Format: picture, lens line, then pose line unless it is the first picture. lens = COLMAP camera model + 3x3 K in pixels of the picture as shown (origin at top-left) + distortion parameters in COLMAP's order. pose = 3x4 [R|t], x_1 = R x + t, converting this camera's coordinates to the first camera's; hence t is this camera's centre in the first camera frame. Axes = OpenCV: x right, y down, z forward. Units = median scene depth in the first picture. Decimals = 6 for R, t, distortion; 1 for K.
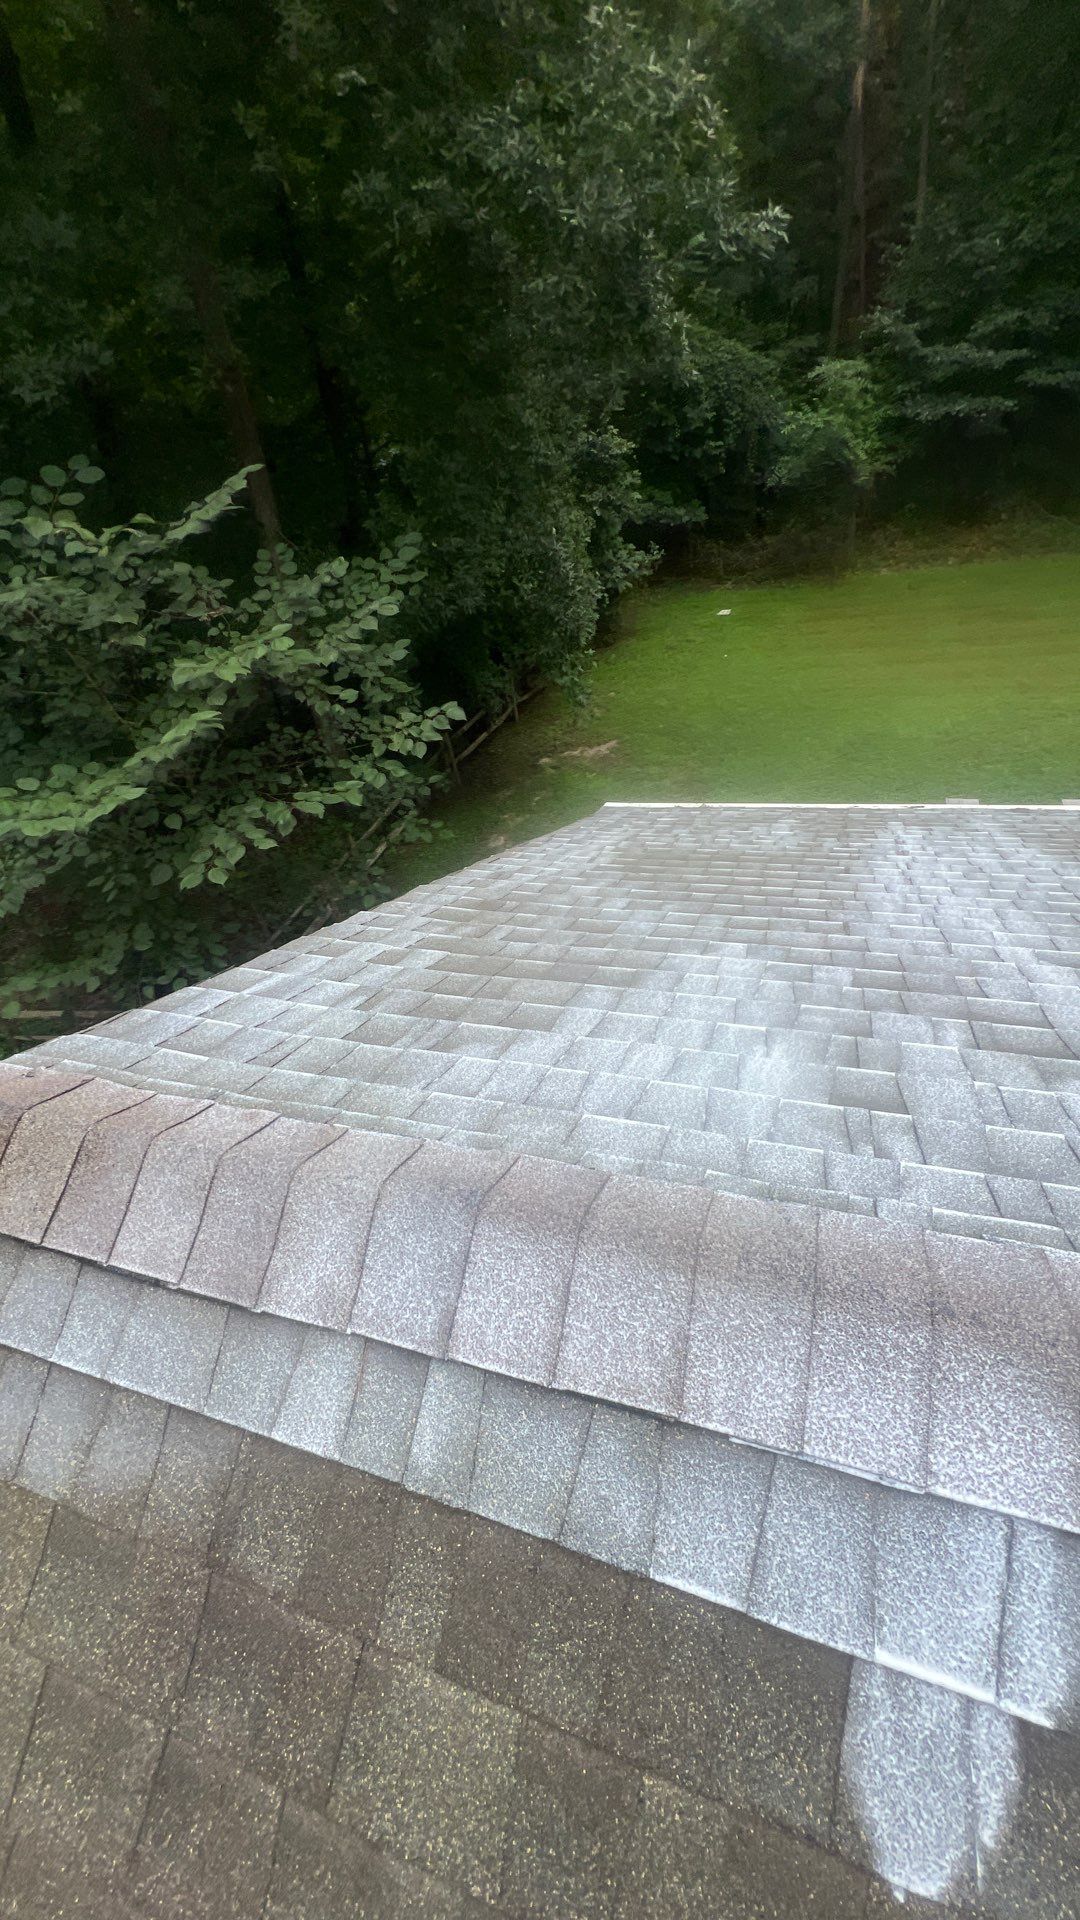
lens RADIAL K [[765.7, 0, 538.1], [0, 765.7, 956.7], [0, 0, 1]] dist [-0.002199, 0.001163]
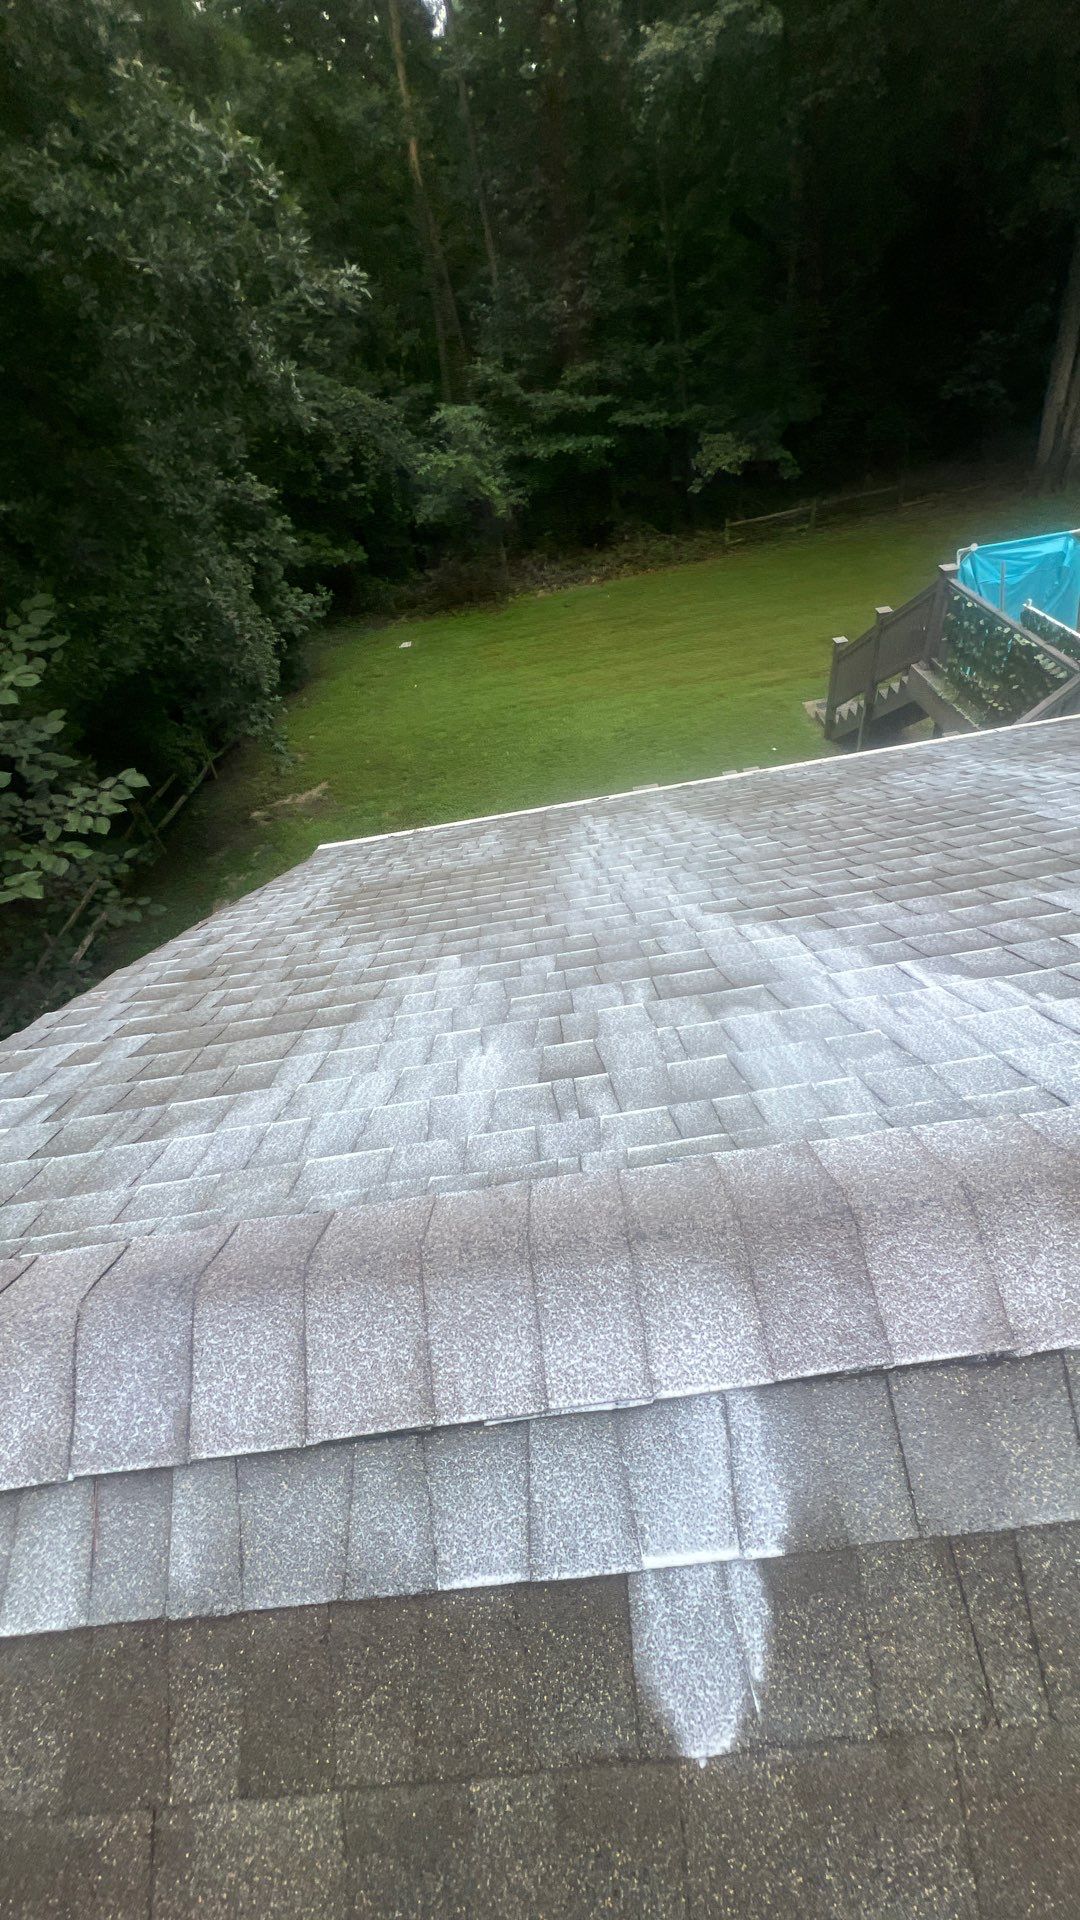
lens RADIAL K [[765.7, 0, 532.1], [0, 765.7, 957.9], [0, 0, 1]] dist [-0.002199, 0.001163]
pose [[0.929770, -0.221310, 0.294192, 0.059997], [0.232287, 0.972644, -0.002440, 0.014284], [-0.285604, 0.070606, 0.955743, -0.021539]]
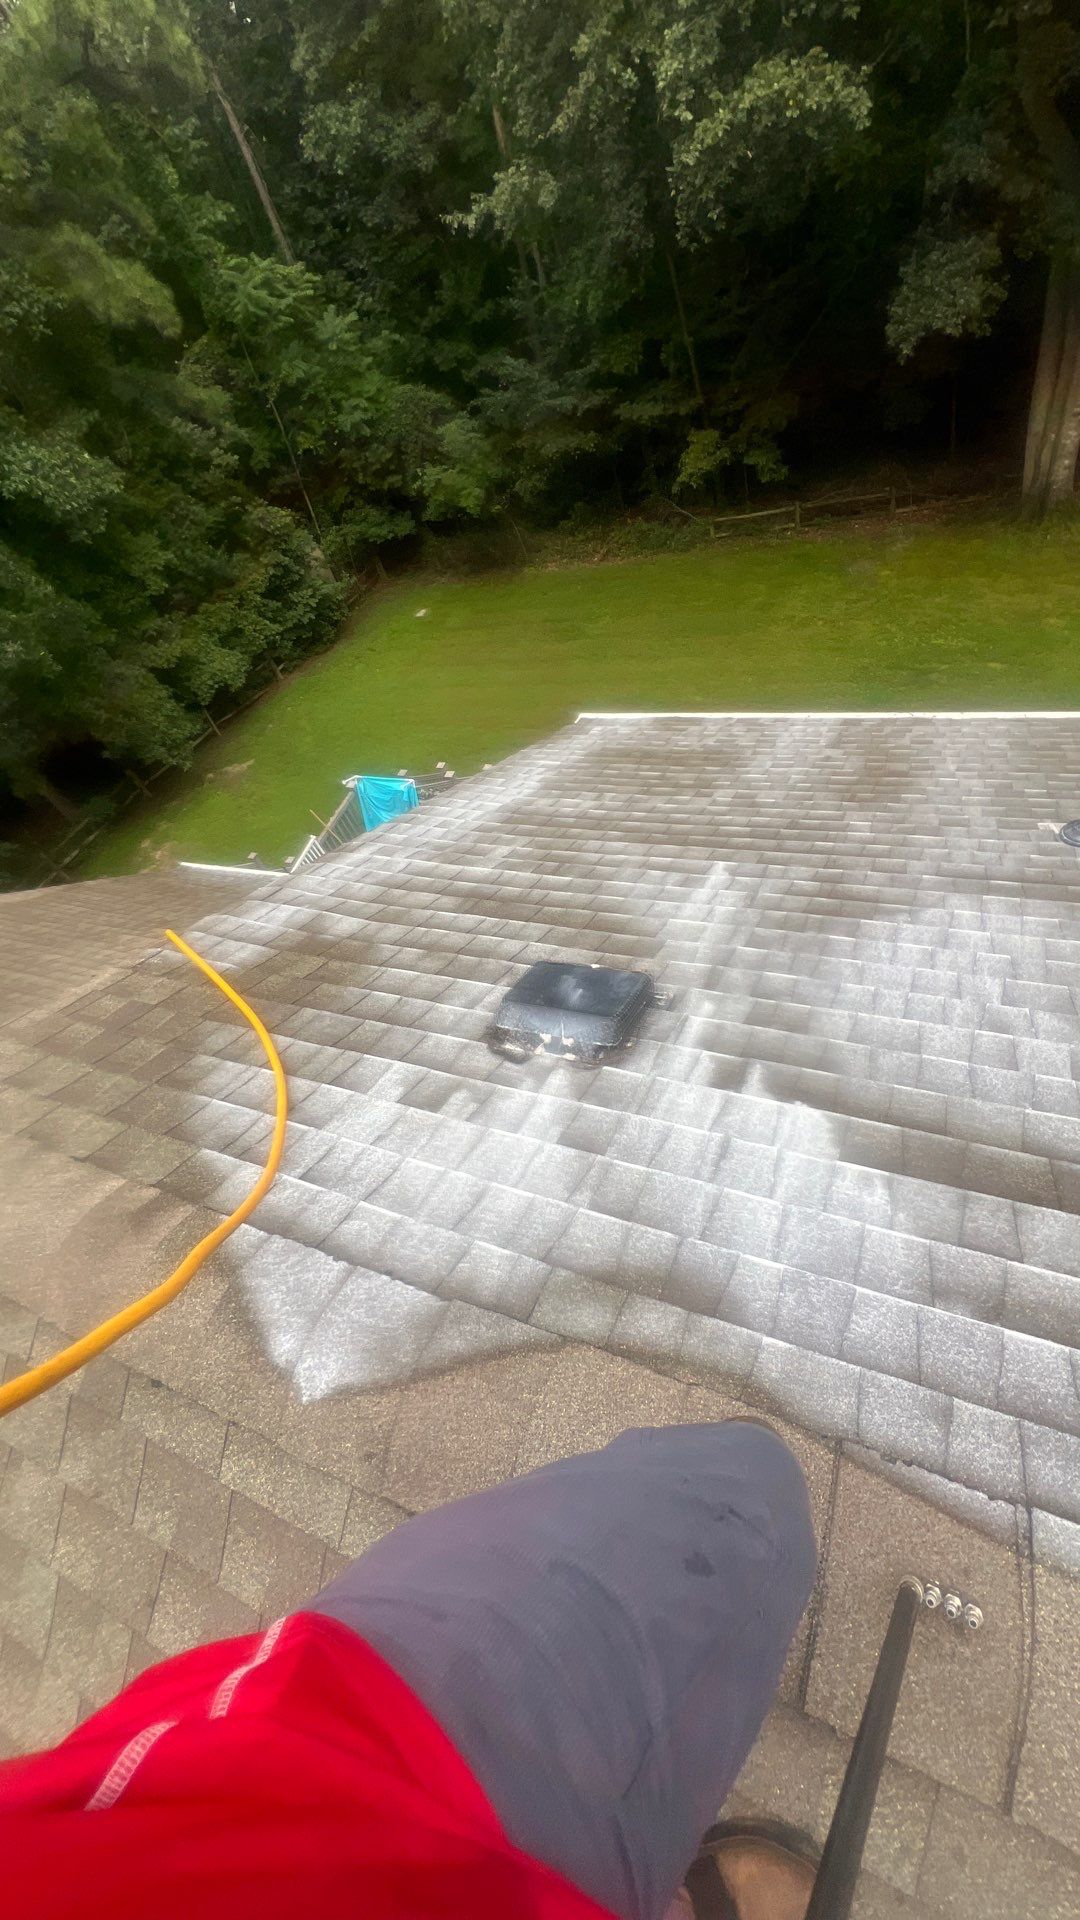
lens RADIAL K [[765.7, 0, 531.7], [0, 765.7, 955.6], [0, 0, 1]] dist [-0.002199, 0.001163]
pose [[0.994111, -0.010510, -0.107856, 5.920126], [0.030450, 0.982279, 0.184936, -1.162170], [0.104001, -0.187131, 0.976814, -3.806859]]
